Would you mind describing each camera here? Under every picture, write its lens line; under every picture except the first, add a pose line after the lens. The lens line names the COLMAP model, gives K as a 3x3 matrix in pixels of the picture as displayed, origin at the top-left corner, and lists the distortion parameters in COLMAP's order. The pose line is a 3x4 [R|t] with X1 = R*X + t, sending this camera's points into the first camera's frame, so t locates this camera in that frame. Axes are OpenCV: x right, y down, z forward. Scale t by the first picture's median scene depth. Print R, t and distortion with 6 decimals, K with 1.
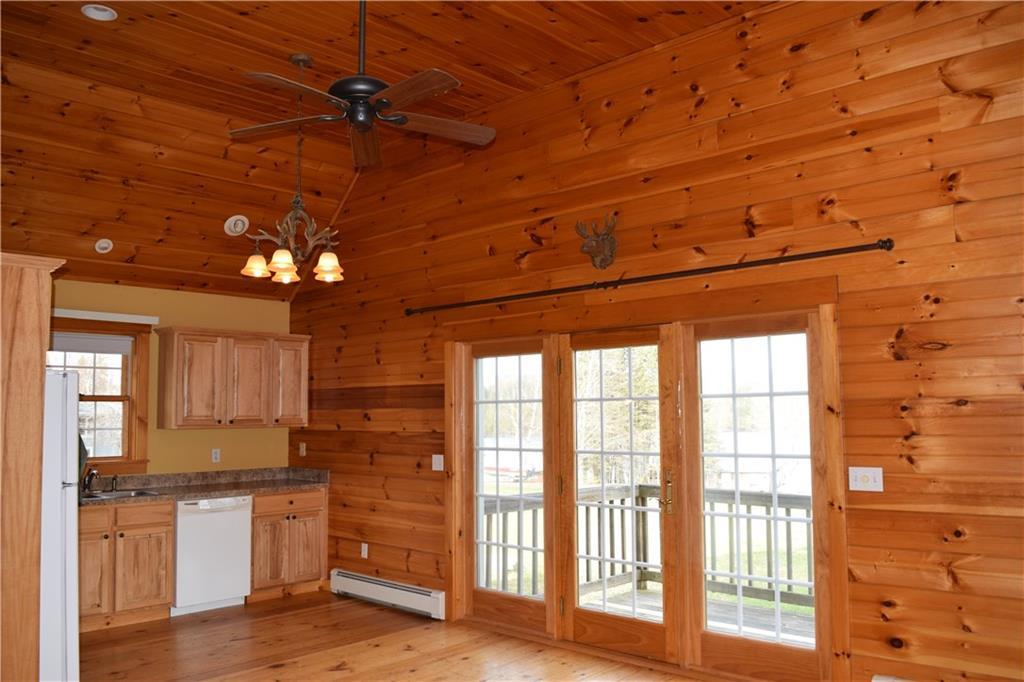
lens RADIAL K [[810.1, 0, 512.0], [0, 810.1, 341.0], [0, 0, 1]] dist [-0.084072, 0.003112]
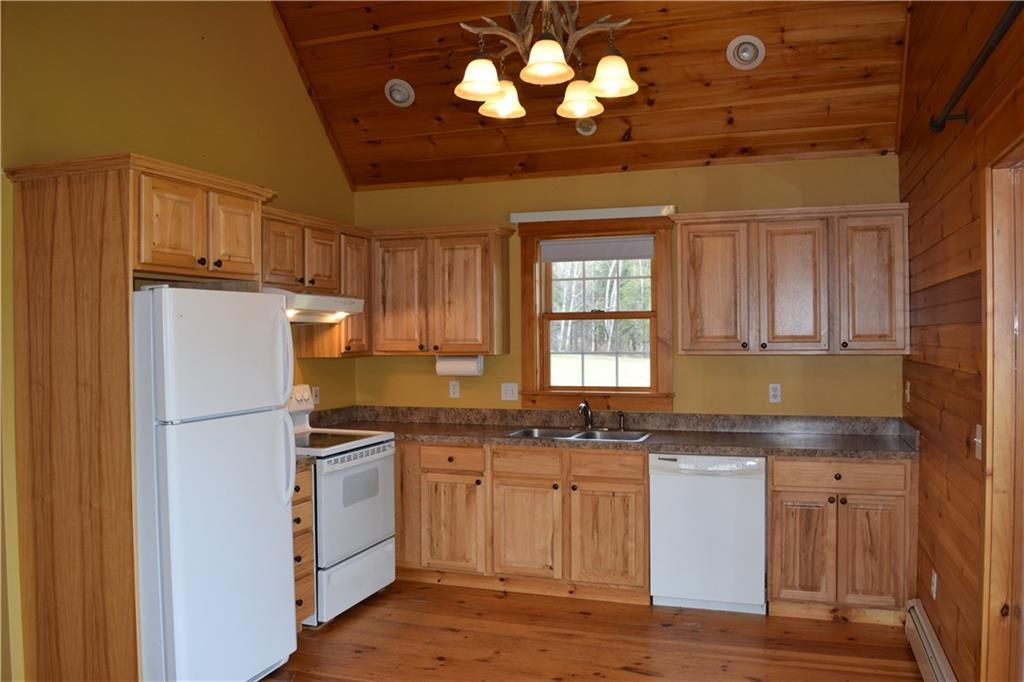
lens RADIAL K [[810.1, 0, 512.0], [0, 810.1, 341.0], [0, 0, 1]] dist [-0.084072, 0.003112]
pose [[0.400827, 0.012489, -0.916069, 0.199892], [0.083780, 0.995218, 0.050227, 0.048886], [0.912315, -0.096881, 0.397864, 0.576956]]
